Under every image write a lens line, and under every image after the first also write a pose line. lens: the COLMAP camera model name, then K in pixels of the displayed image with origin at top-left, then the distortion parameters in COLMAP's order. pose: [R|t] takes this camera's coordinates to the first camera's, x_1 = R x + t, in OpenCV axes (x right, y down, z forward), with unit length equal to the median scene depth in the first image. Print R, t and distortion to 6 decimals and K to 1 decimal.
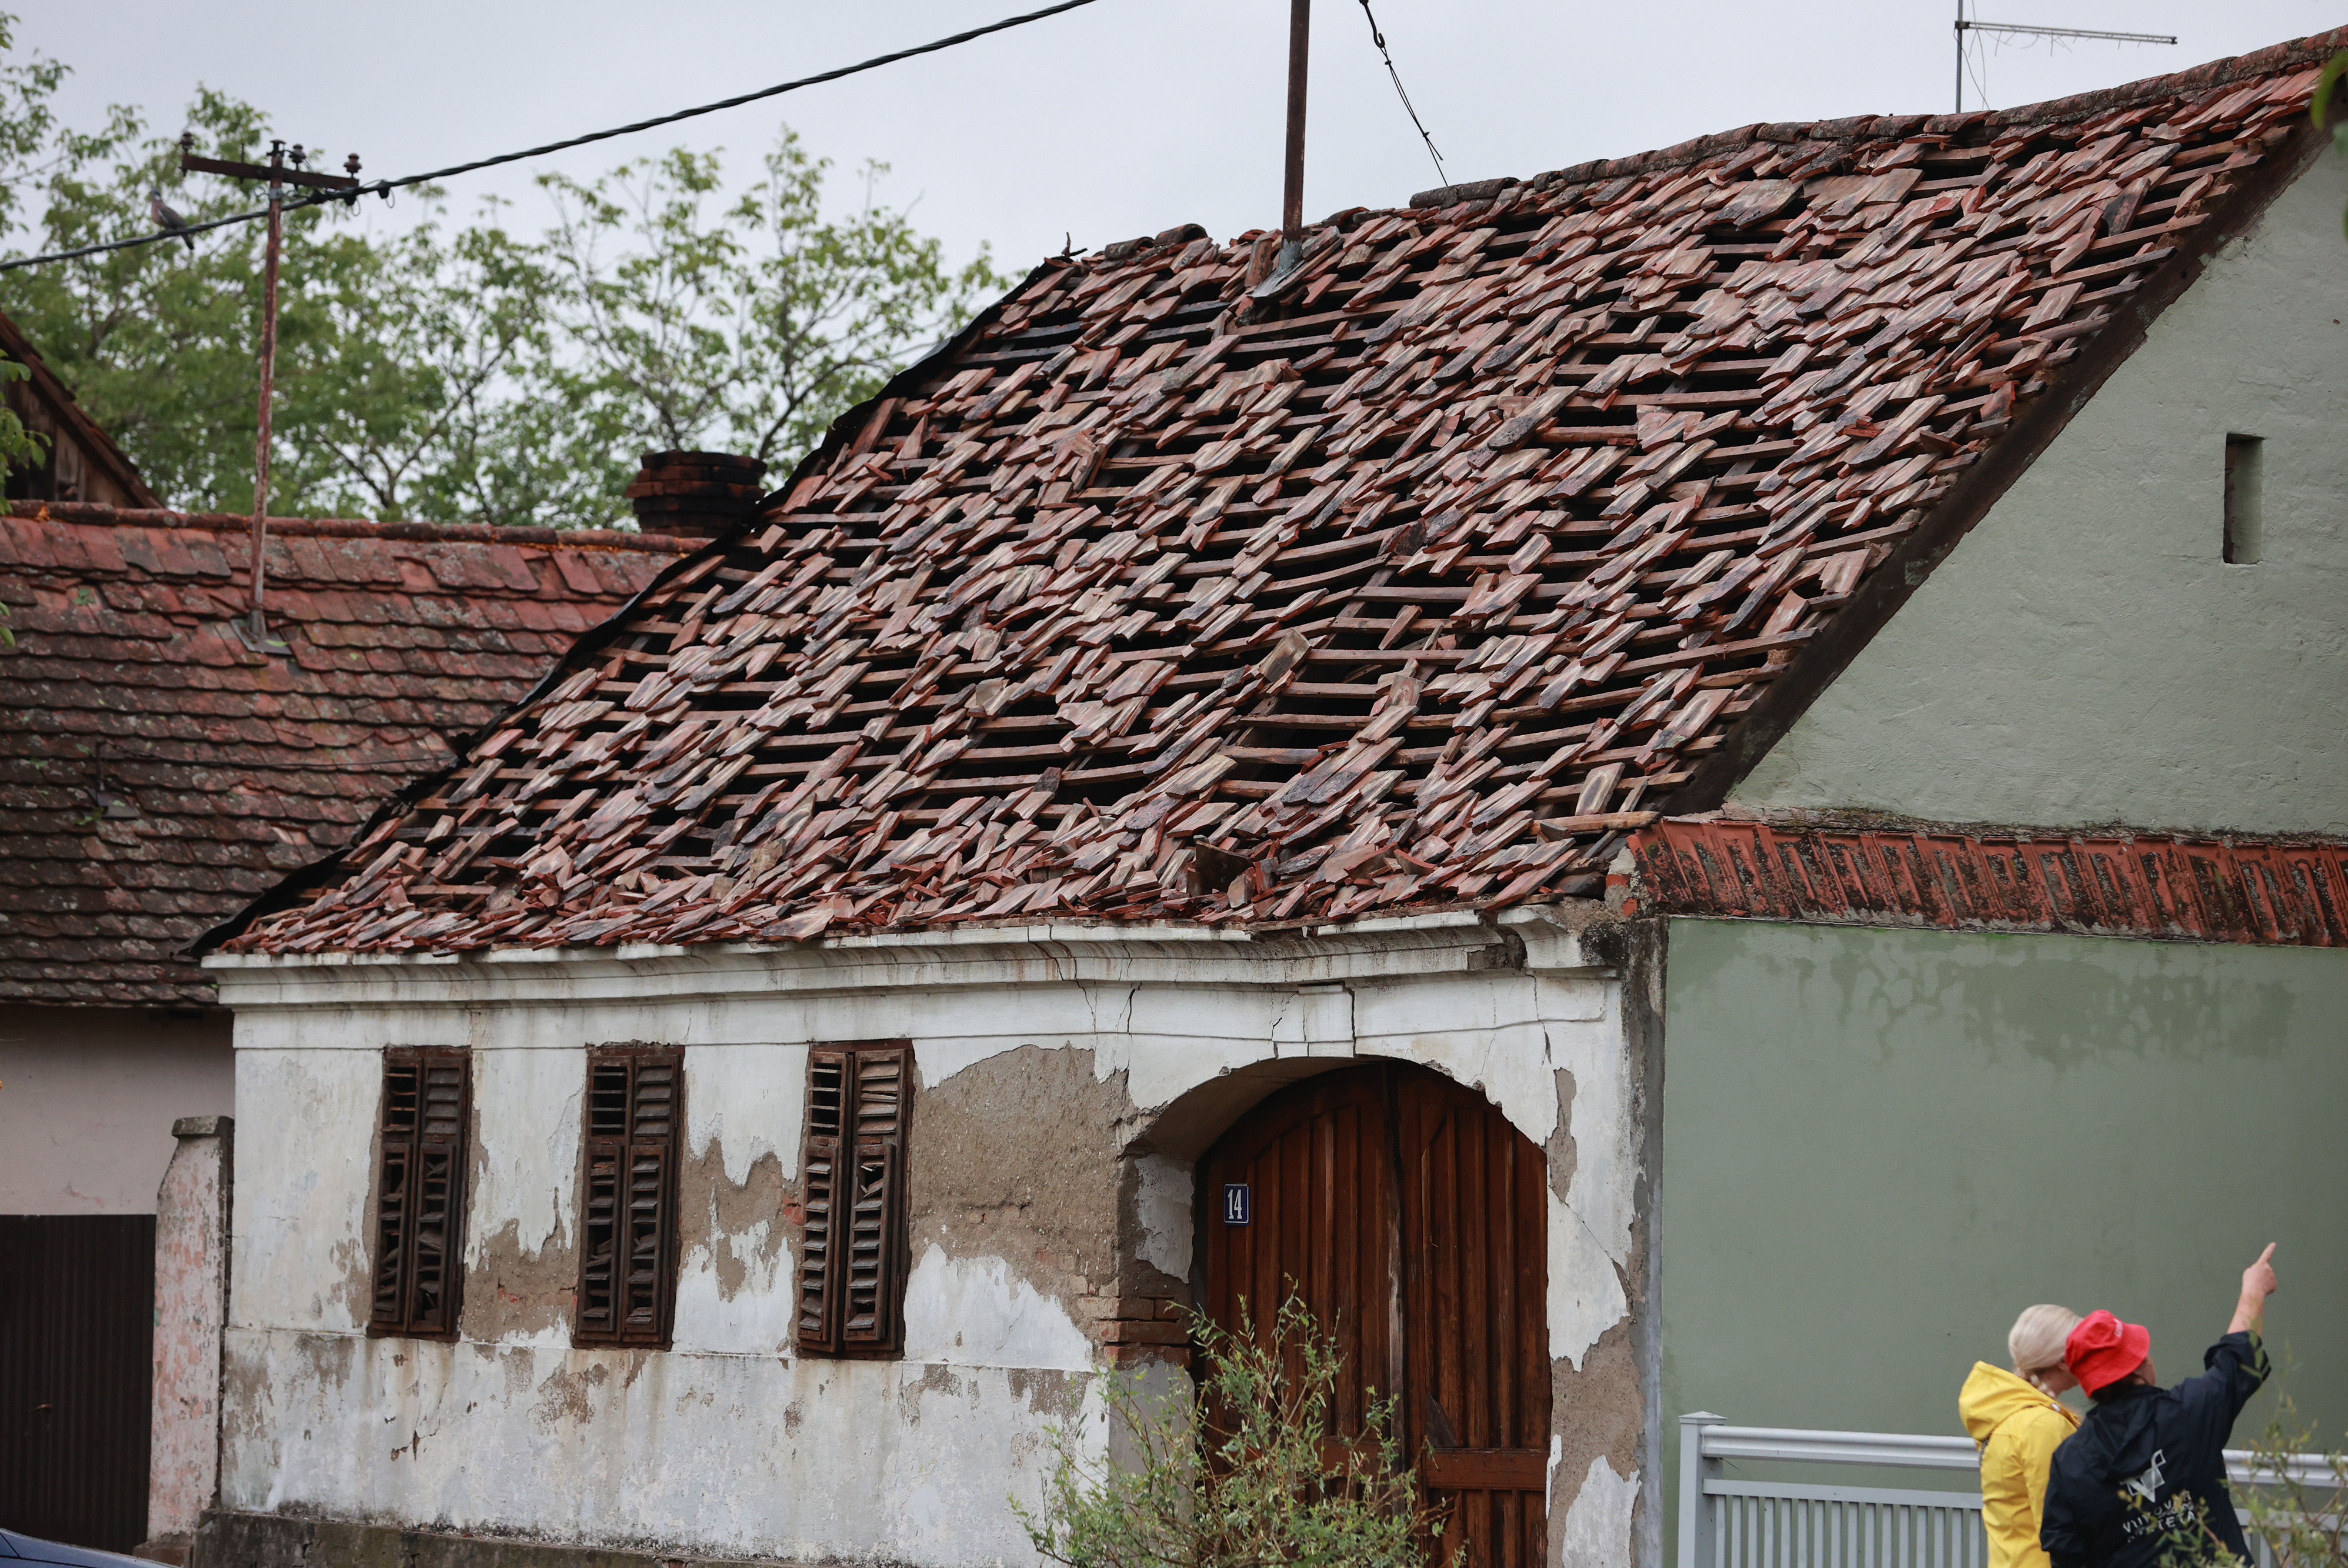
lens RADIAL K [[9461.3, 0, 1174.0], [0, 9461.3, 784.0], [0, 0, 1]] dist [0.896889, -6.663187]
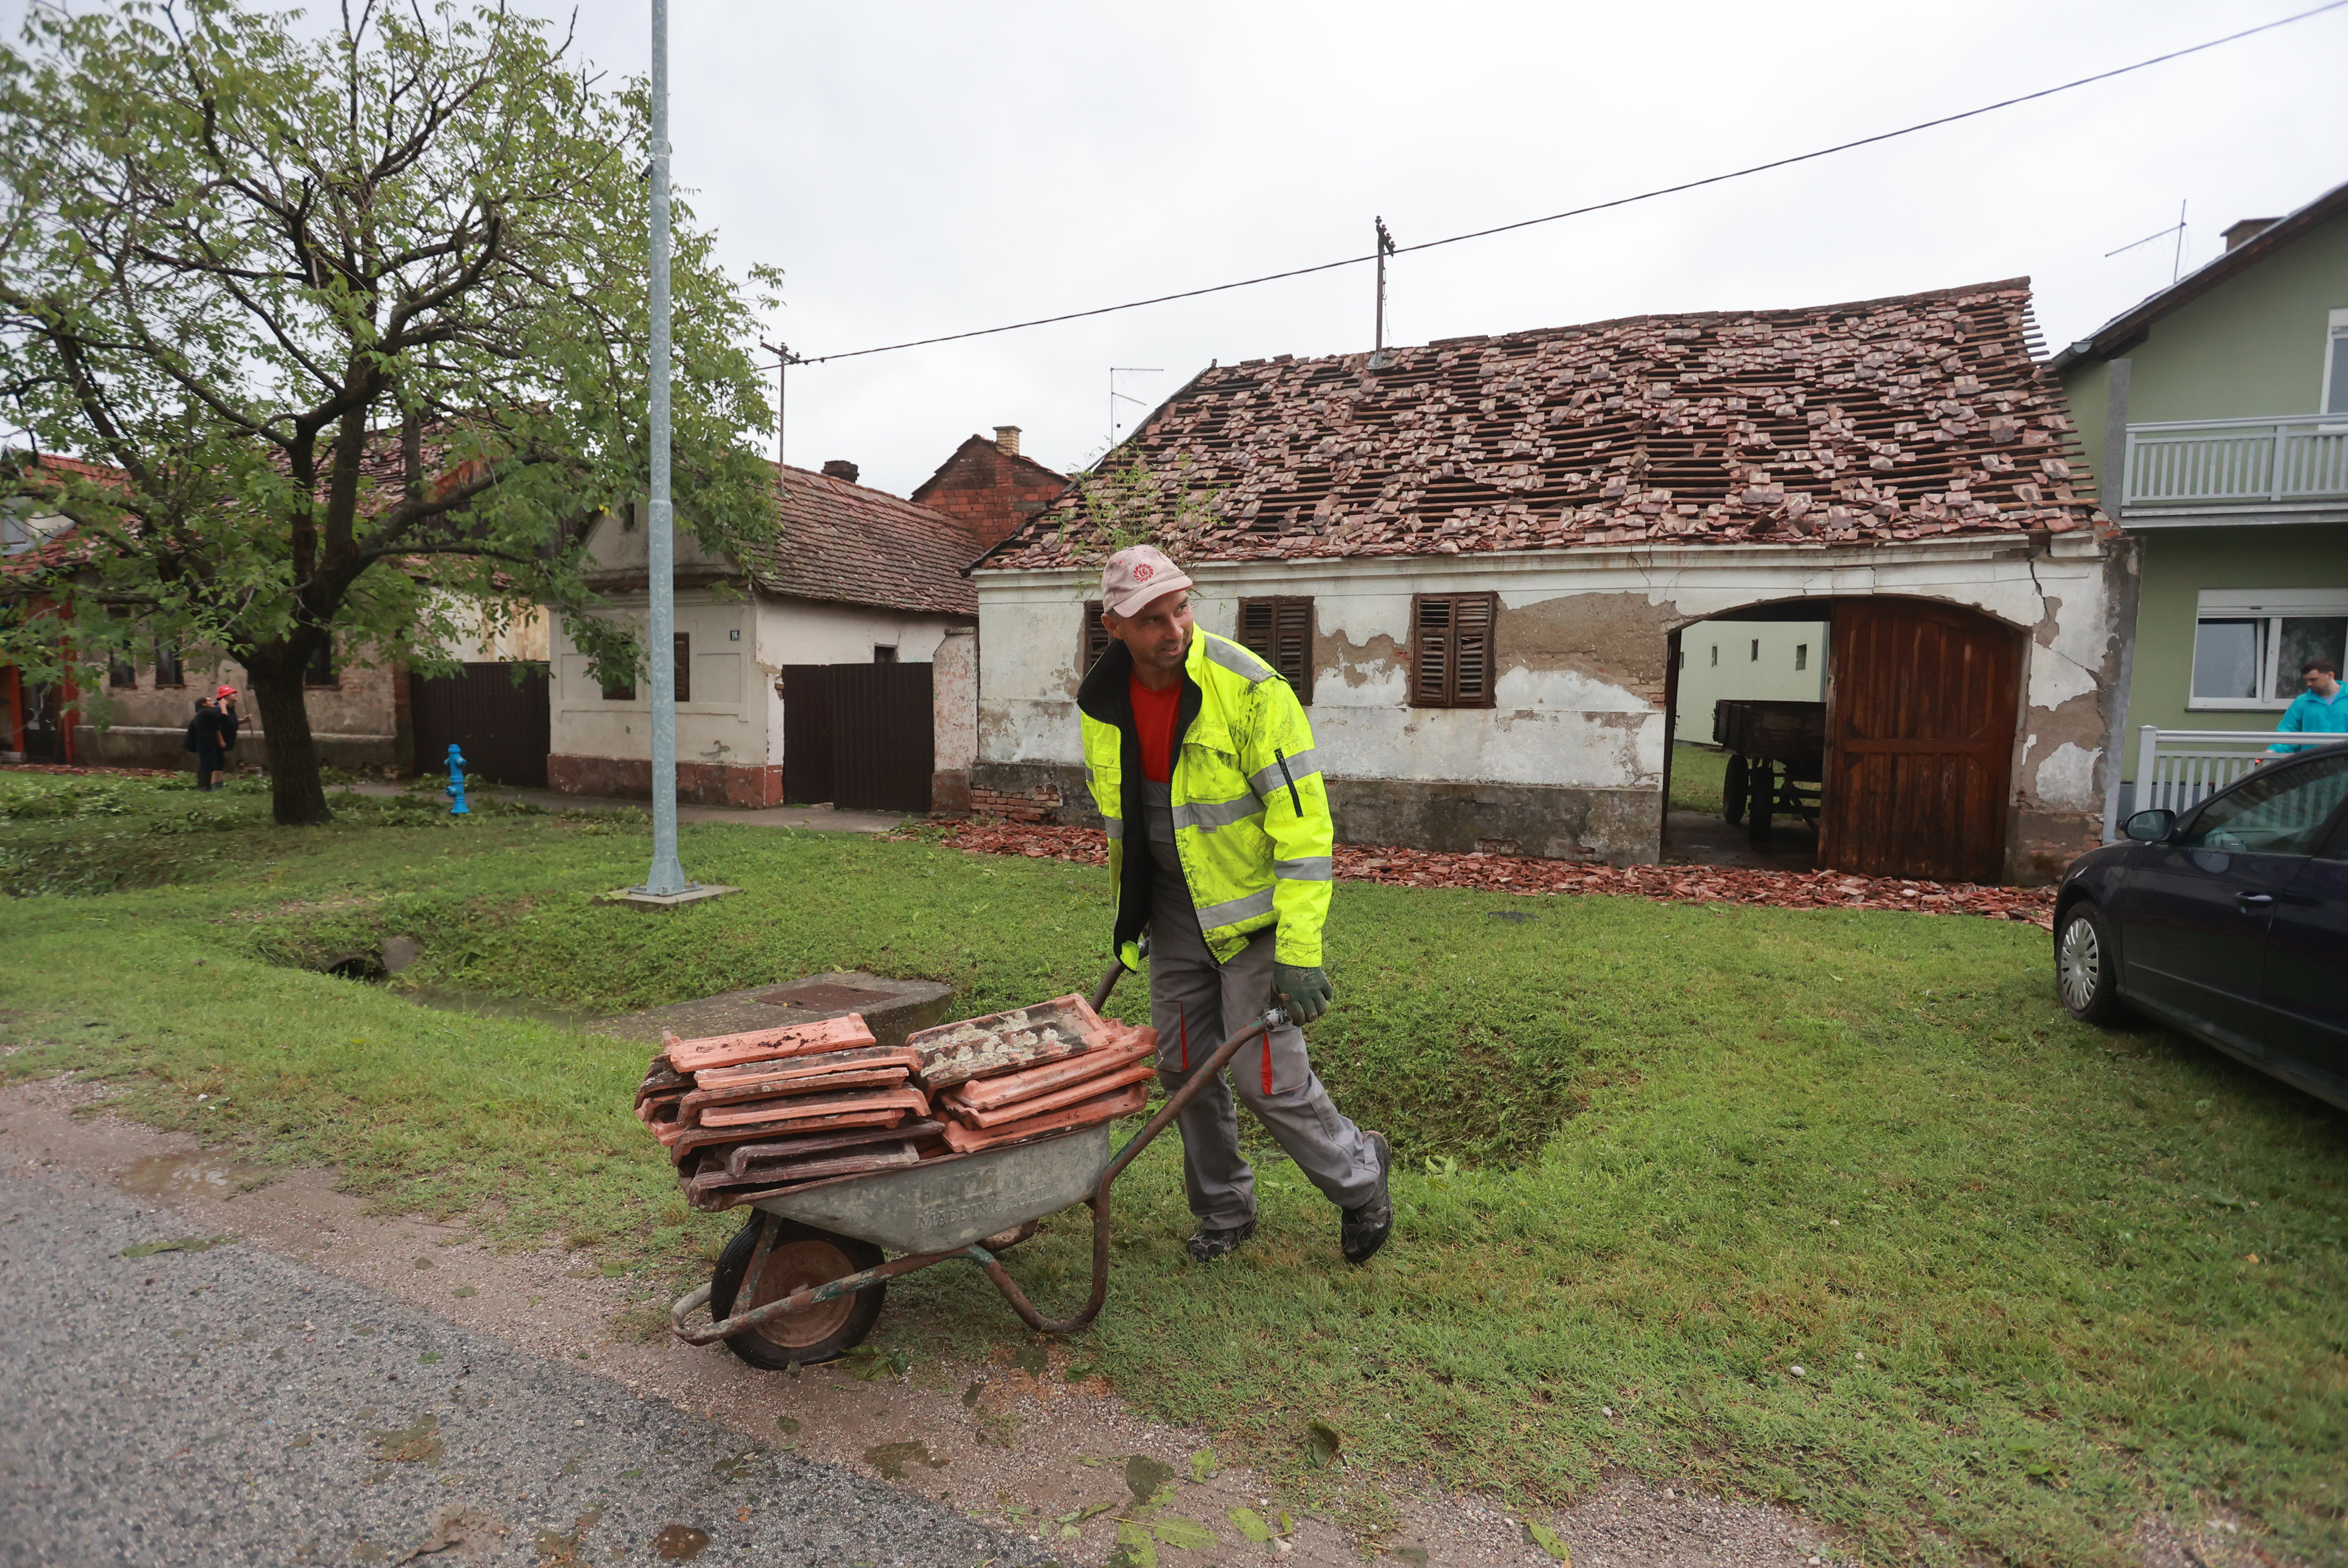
lens RADIAL K [[1163.6, 0, 1174.0], [0, 1163.6, 784.0], [0, 0, 1]] dist [-0.084102, 0.047223]
pose [[0.806989, -0.057311, 0.587779, -0.306742], [-0.021930, 0.991686, 0.126801, 0.042598], [-0.590160, -0.115217, 0.799022, 0.797976]]
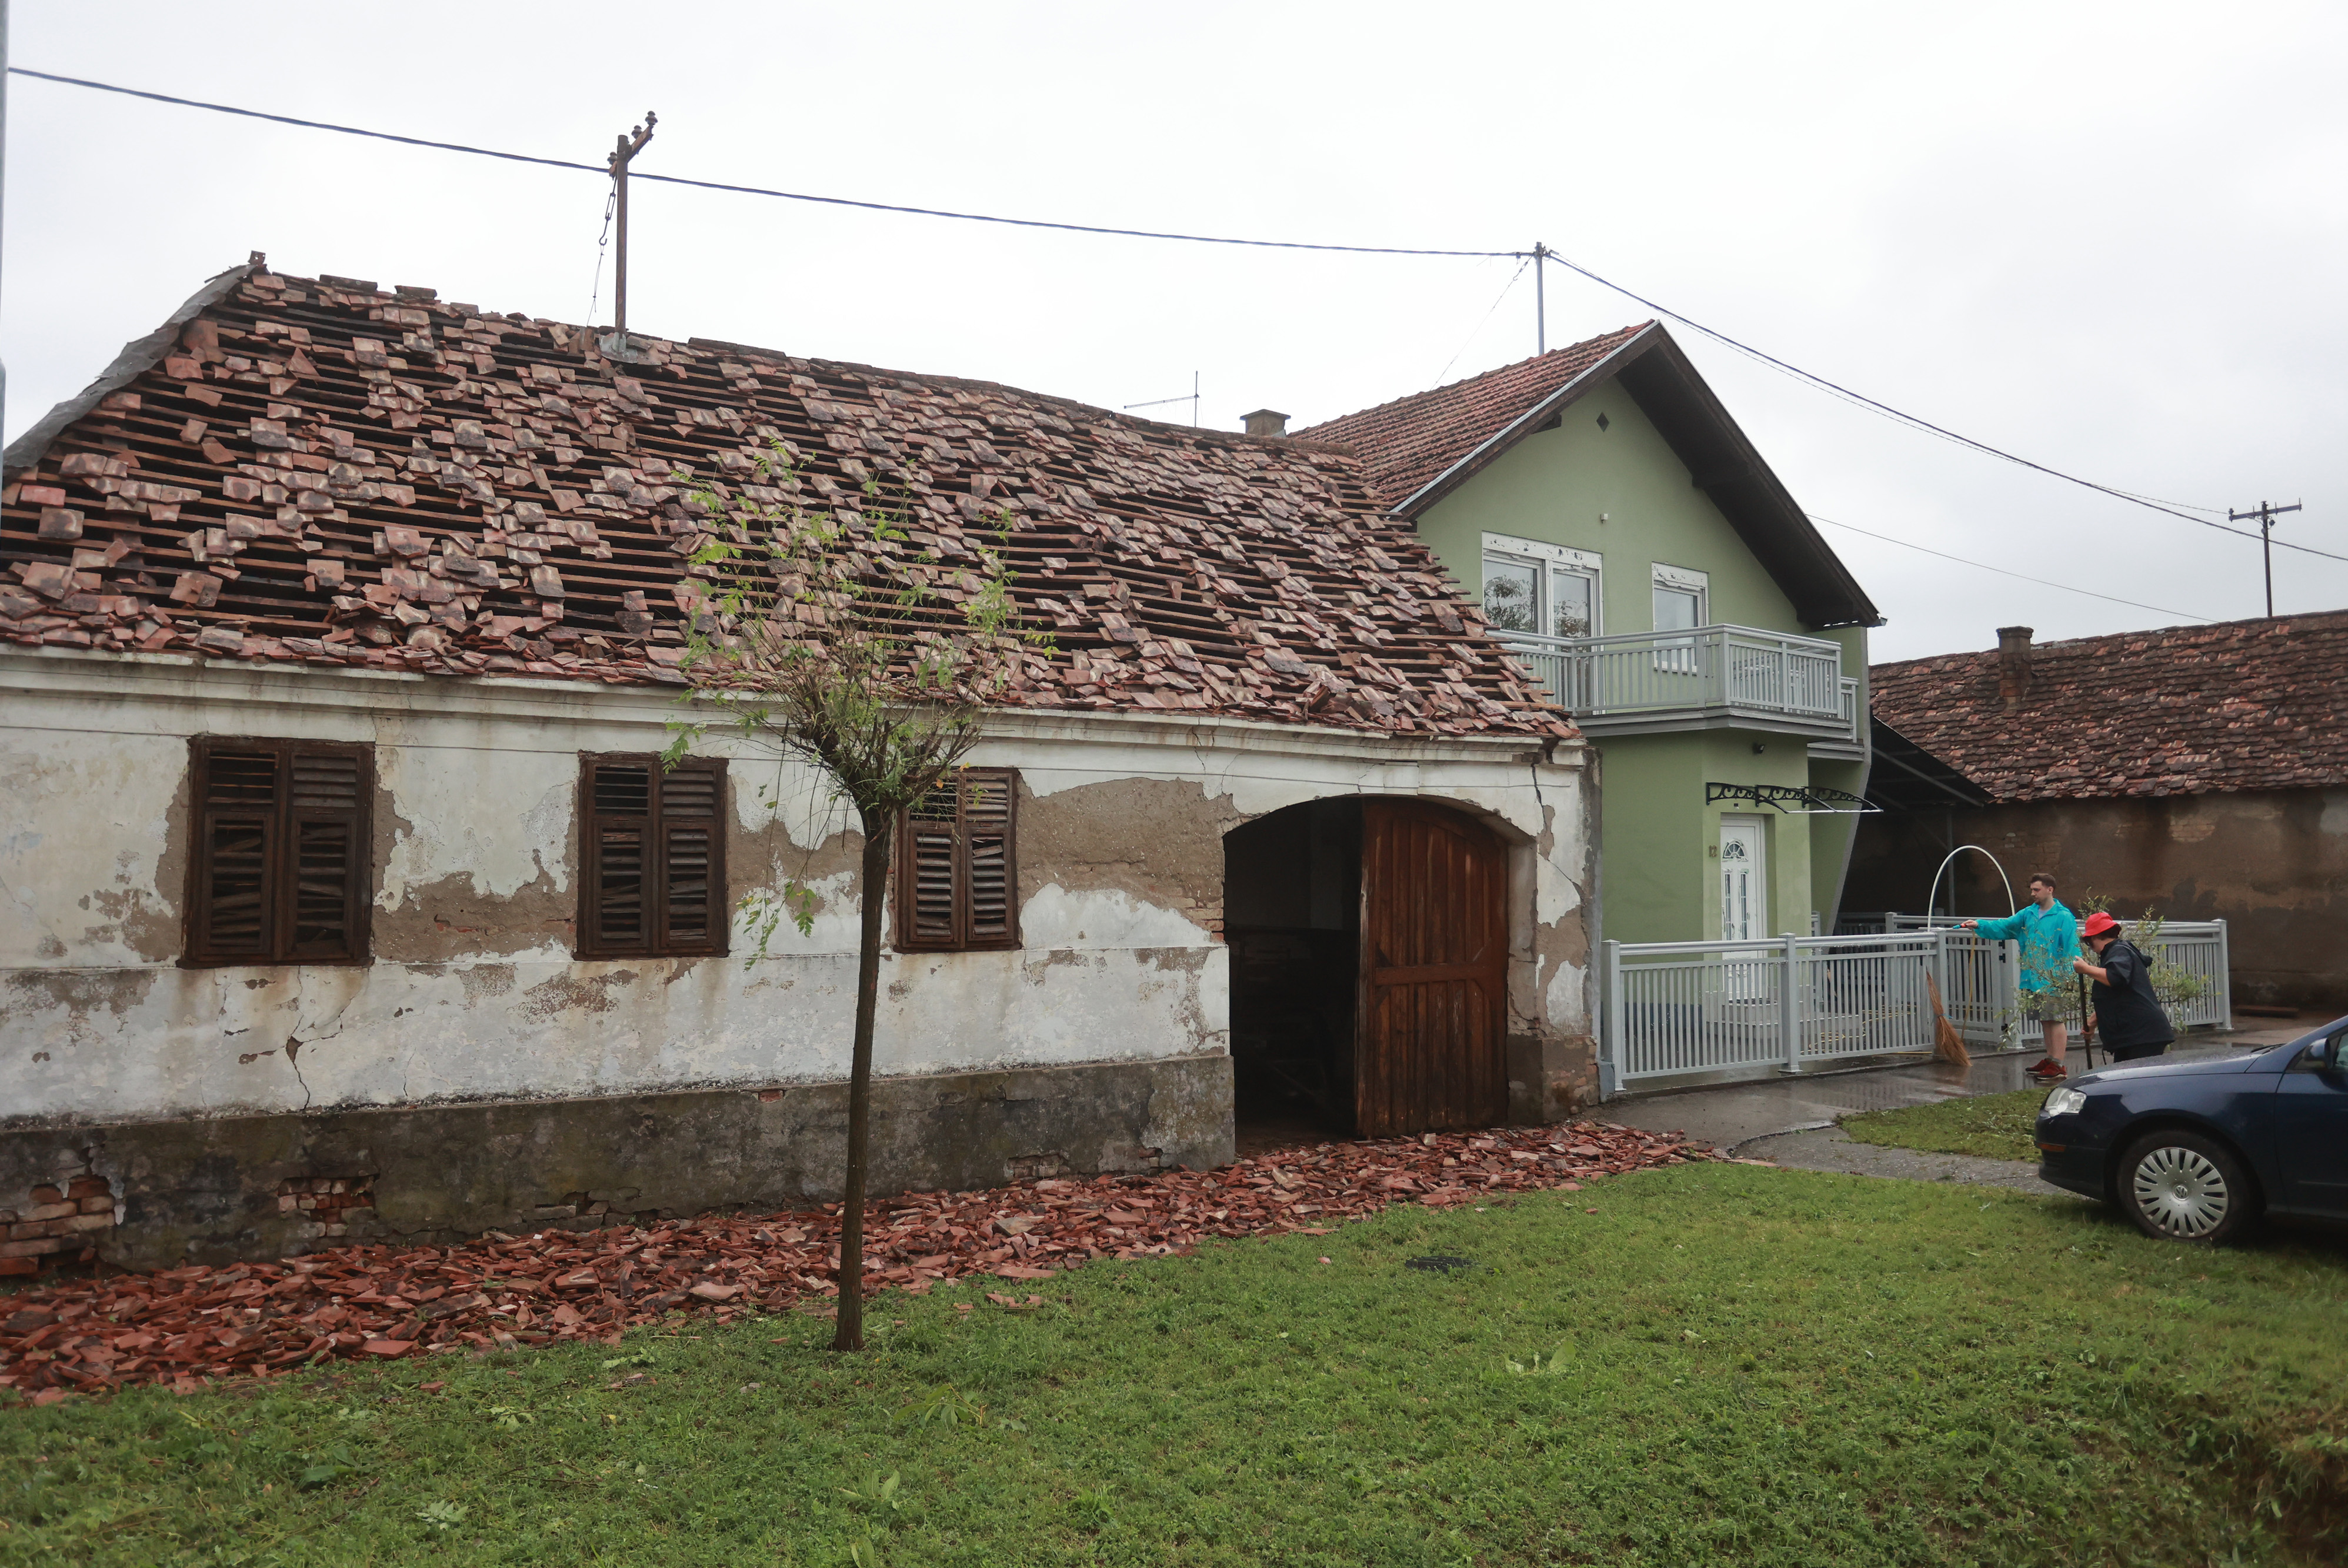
lens RADIAL K [[1739.8, 0, 1174.0], [0, 1739.8, 784.0], [0, 0, 1]] dist [-0.024143, 0.009696]
pose [[-0.064884, 0.042803, 0.996974, -0.359647], [-0.043394, 0.998014, -0.045672, 0.044232], [-0.996949, -0.046226, -0.062898, 1.010116]]
